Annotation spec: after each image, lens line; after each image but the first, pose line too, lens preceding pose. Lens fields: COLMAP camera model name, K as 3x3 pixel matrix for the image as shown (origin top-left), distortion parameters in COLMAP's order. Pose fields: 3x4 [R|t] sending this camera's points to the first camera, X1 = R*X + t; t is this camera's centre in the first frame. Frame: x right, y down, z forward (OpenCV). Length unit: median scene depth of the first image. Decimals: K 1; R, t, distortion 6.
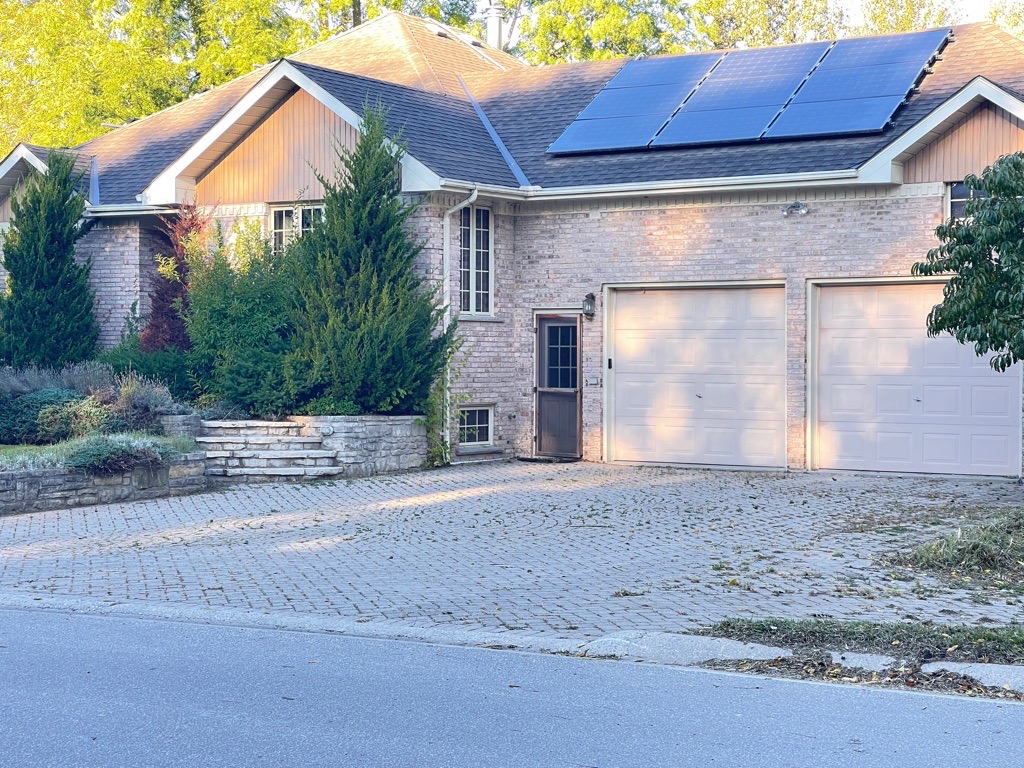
lens RADIAL K [[1933.5, 0, 512.6], [0, 1933.5, 382.1], [0, 0, 1]] dist [0.236675, 0.000000]
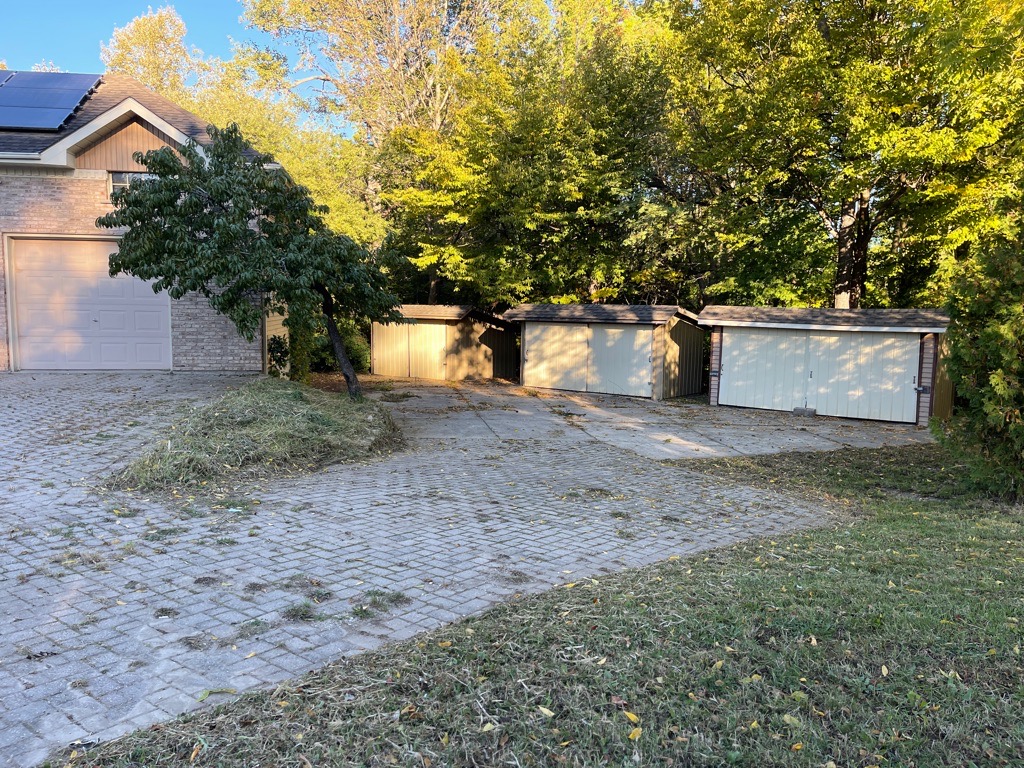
lens RADIAL K [[778.3, 0, 515.0], [0, 778.3, 383.9], [0, 0, 1]] dist [0.022550, -0.039040]
pose [[0.750700, -0.060862, 0.657834, 0.055803], [-0.003546, 0.995362, 0.096136, -0.000672], [-0.660634, -0.074502, 0.747002, 0.352491]]
